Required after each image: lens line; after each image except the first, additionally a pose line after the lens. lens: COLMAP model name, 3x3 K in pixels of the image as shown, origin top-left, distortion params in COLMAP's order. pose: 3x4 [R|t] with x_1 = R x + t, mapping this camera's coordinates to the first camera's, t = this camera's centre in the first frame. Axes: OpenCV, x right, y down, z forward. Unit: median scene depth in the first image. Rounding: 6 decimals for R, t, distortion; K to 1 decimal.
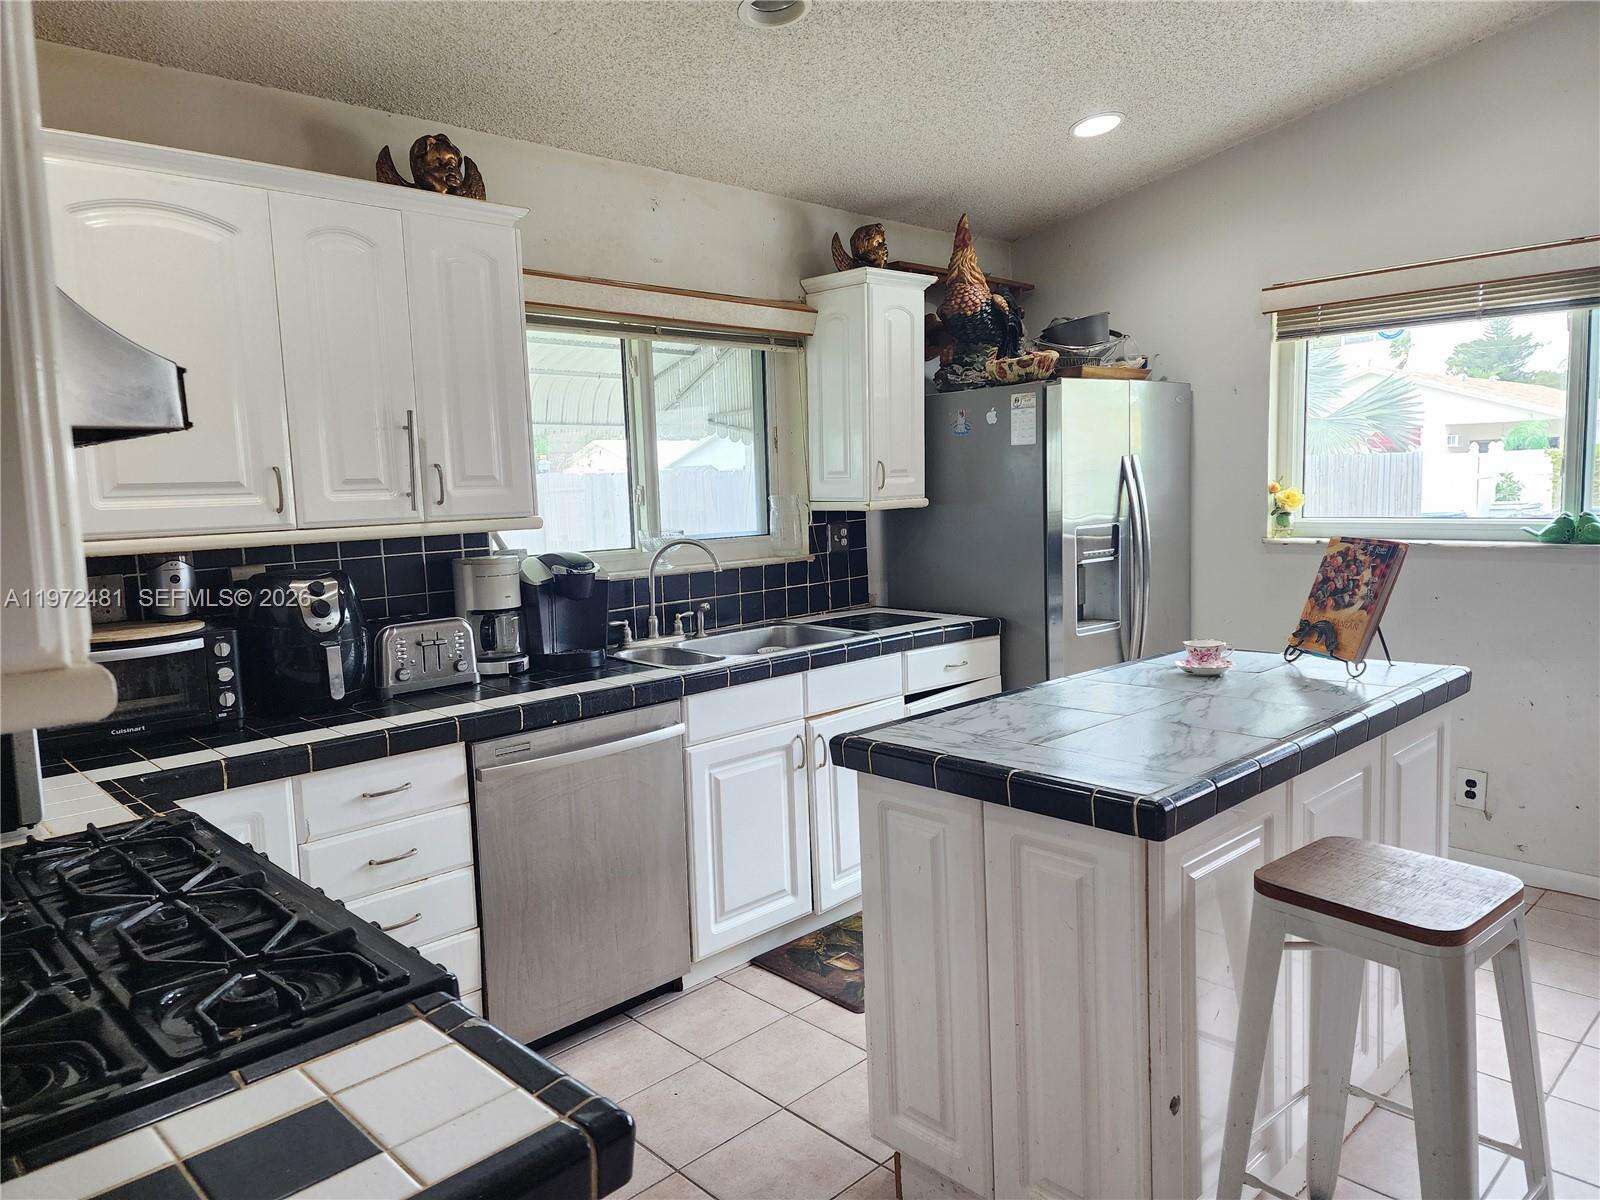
lens RADIAL K [[1084.9, 0, 803.2], [0, 1084.9, 554.1], [0, 0, 1]] dist [0.010299, 0.000607]
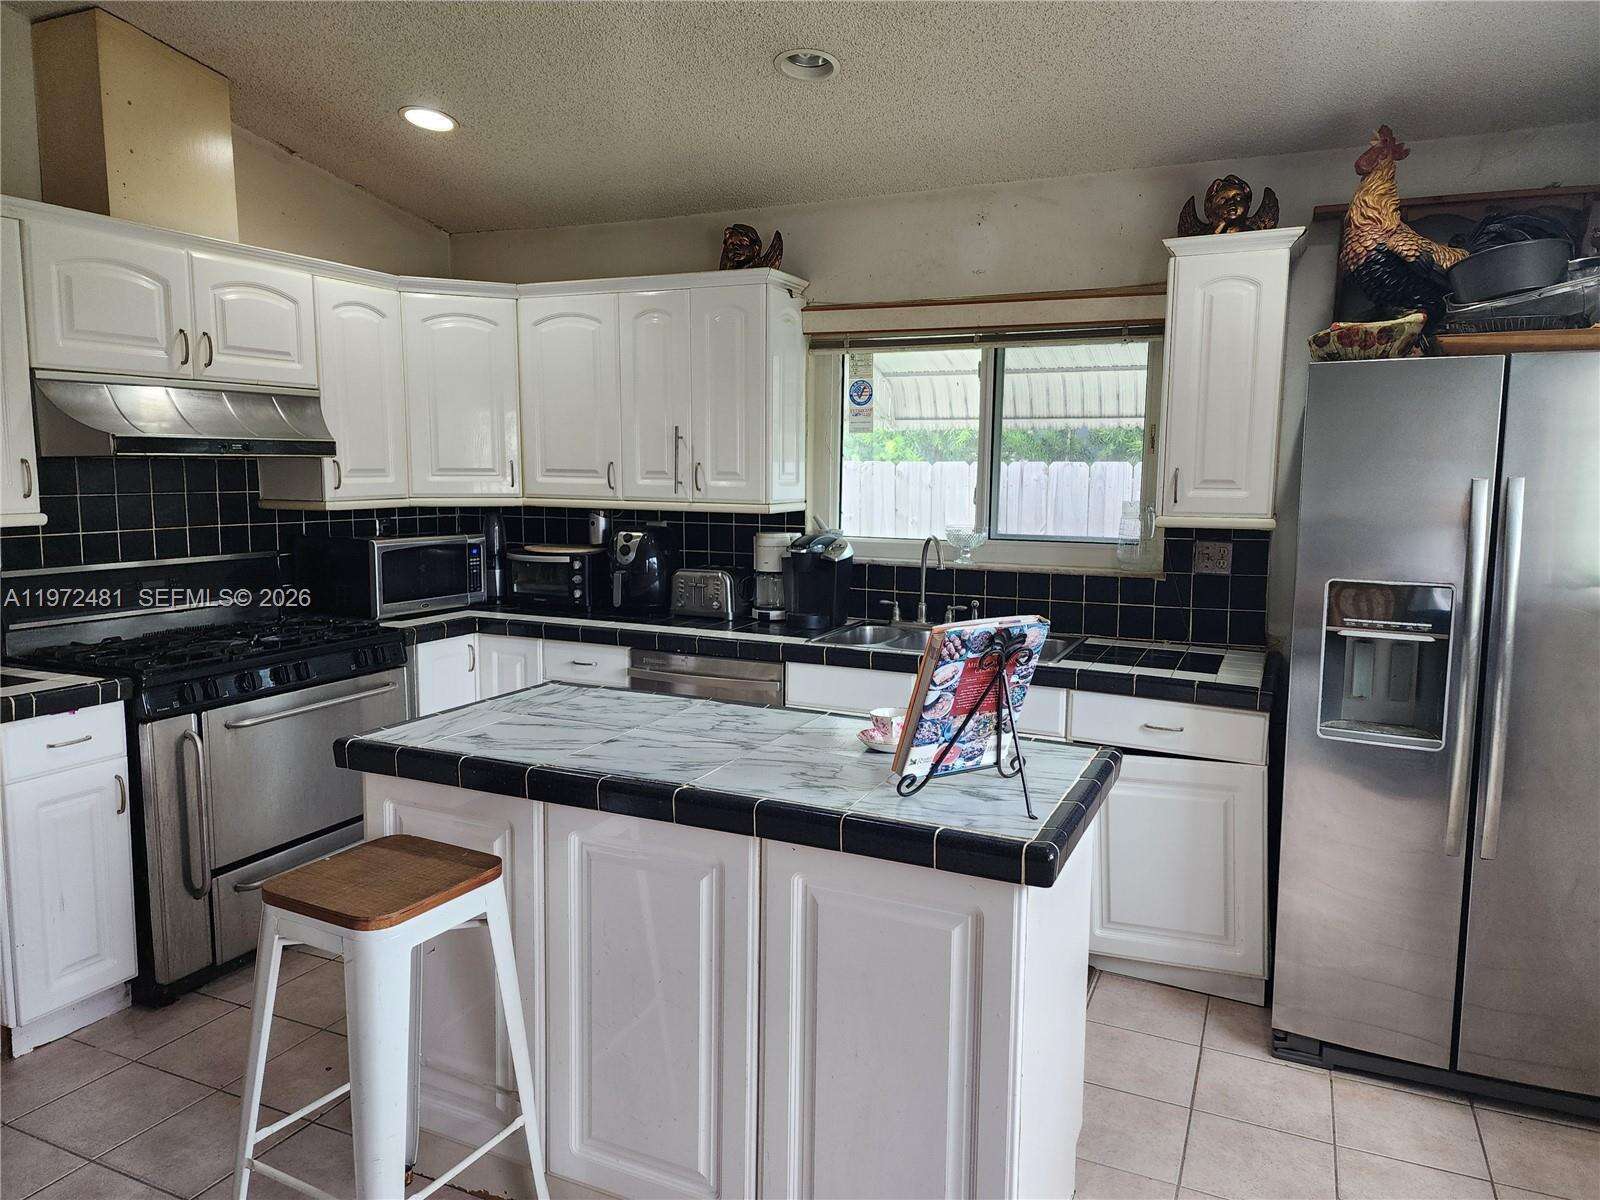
lens RADIAL K [[1084.9, 0, 801.6], [0, 1084.9, 601.2], [0, 0, 1]] dist [0.010299, 0.000607]
pose [[0.364544, 0.147042, -0.919503, 0.870116], [-0.088160, 0.988468, 0.123119, -0.073150], [0.927004, 0.036181, 0.373303, 0.483745]]
